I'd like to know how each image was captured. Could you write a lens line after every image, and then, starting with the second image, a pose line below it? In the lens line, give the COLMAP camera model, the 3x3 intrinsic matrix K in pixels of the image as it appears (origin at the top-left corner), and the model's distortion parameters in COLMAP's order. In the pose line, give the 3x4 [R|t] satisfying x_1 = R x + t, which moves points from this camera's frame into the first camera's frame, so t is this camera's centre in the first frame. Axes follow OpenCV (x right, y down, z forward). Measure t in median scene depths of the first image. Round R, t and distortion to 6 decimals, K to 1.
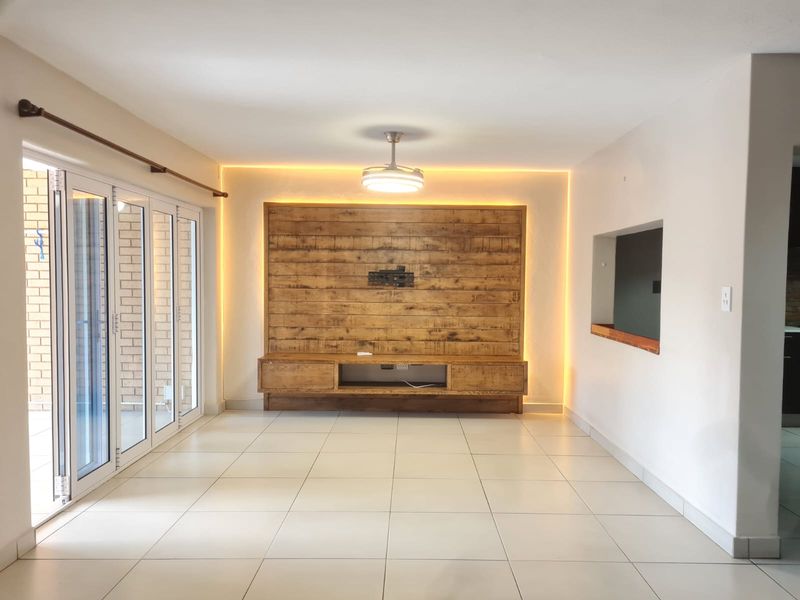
lens RADIAL K [[601.2, 0, 413.1], [0, 601.2, 316.6], [0, 0, 1]] dist [0.035644, -0.012063]
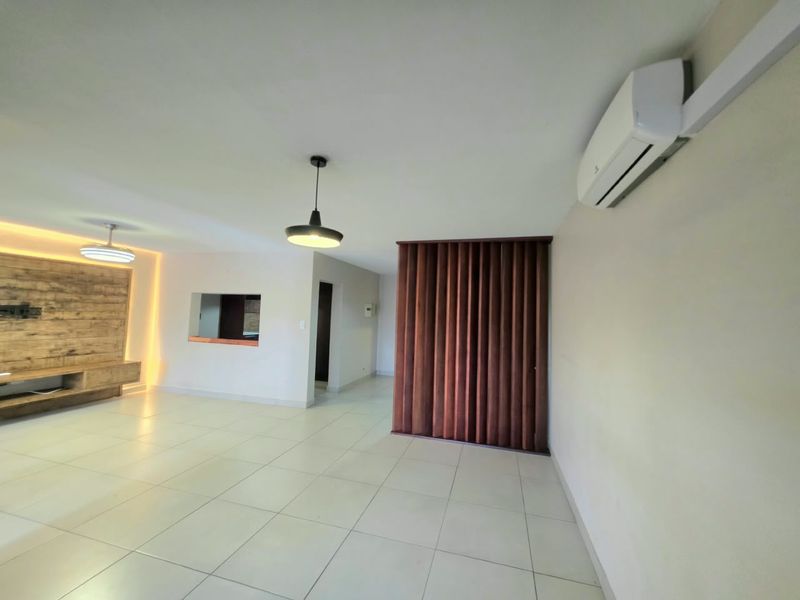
lens RADIAL K [[324.6, 0, 399.8], [0, 324.6, 296.0], [0, 0, 1]] dist [-0.006625, 0.001833]
pose [[0.287432, 0.047301, 0.956632, -0.454072], [0.038256, 0.997416, -0.060812, -0.024829], [-0.957037, 0.054077, 0.284880, 0.031836]]
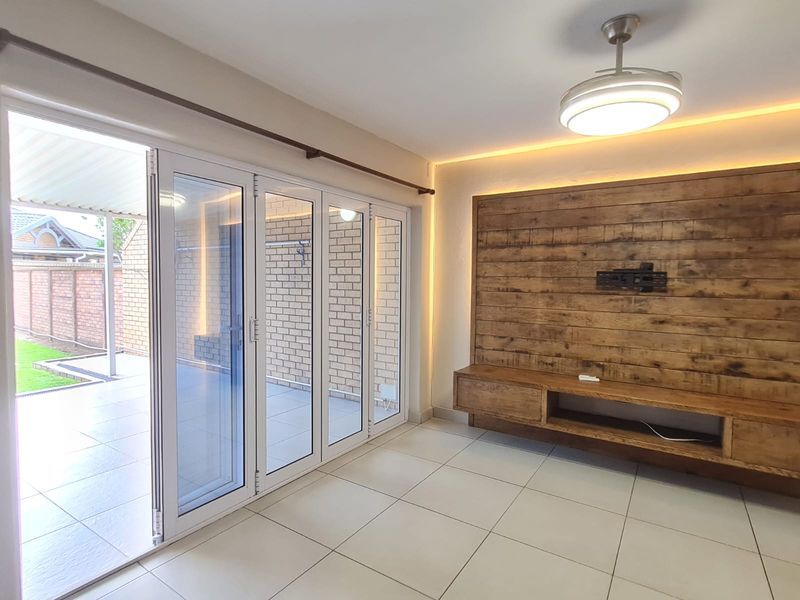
lens RADIAL K [[424.1, 0, 400.0], [0, 424.1, 297.3], [0, 0, 1]] dist [0.000775, -0.000686]
pose [[0.831777, 0.022372, -0.554658, 0.016796], [-0.038035, 0.999136, -0.016739, -0.023482], [0.553805, 0.035020, 0.831910, 0.414106]]
